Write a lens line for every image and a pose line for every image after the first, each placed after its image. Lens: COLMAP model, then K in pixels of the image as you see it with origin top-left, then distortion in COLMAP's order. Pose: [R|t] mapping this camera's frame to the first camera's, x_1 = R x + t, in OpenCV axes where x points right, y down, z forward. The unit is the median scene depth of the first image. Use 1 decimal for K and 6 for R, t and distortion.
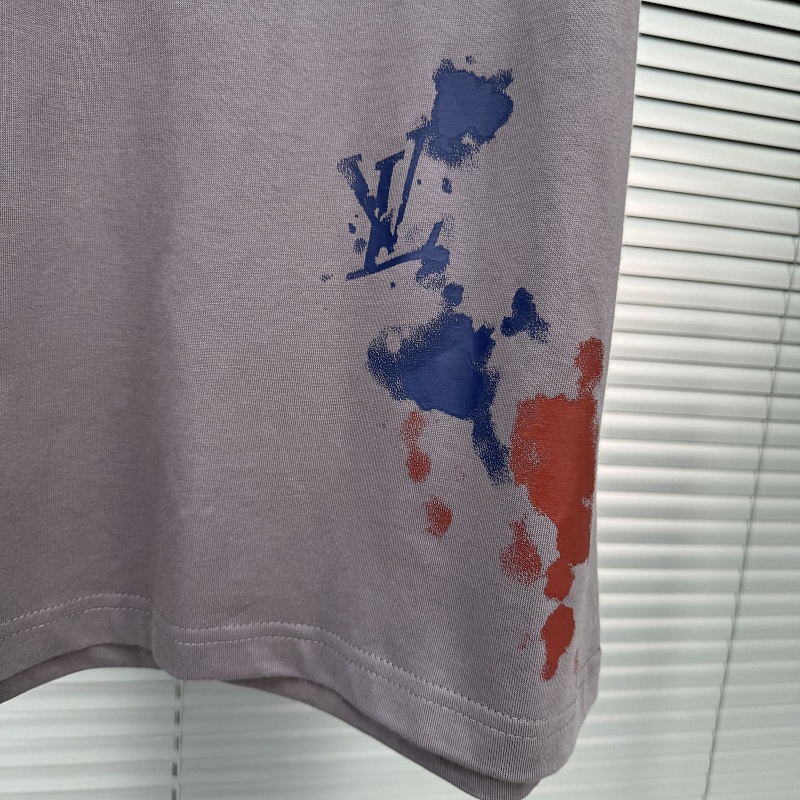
lens RADIAL K [[725.3, 0, 421.9], [0, 725.3, 408.5], [0, 0, 1]] dist [0.062248, -0.075462]
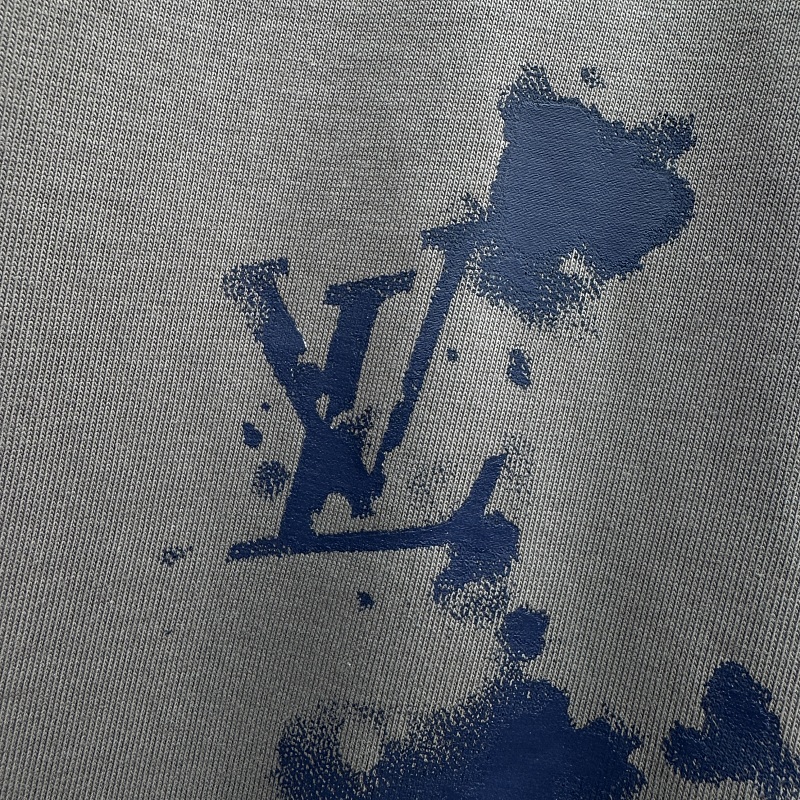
lens RADIAL K [[725.3, 0, 378.0], [0, 725.3, 343.2], [0, 0, 1]] dist [0.062248, -0.075462]
pose [[0.948365, 0.034820, 0.315263, -0.165336], [-0.021918, 0.998774, -0.044379, -0.295670], [-0.316422, 0.035177, 0.947966, 0.631082]]
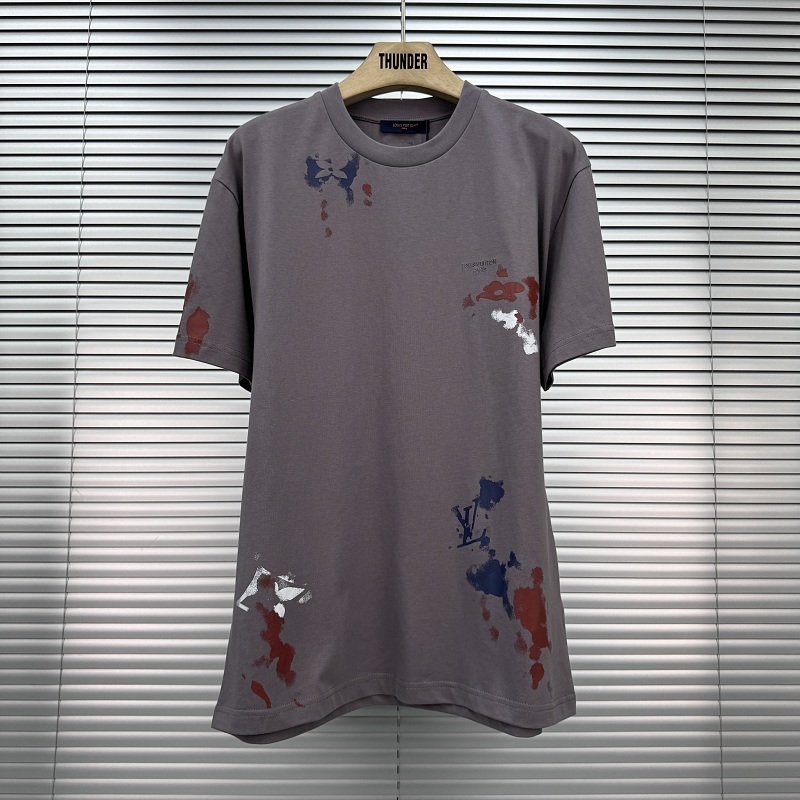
lens RADIAL K [[725.3, 0, 405.7], [0, 725.3, 396.2], [0, 0, 1]] dist [0.062248, -0.075462]
pose [[0.968683, -0.112865, -0.221167, 0.425630], [0.053758, 0.964925, -0.256963, -0.030401], [0.242411, 0.237027, 0.940774, -2.003073]]
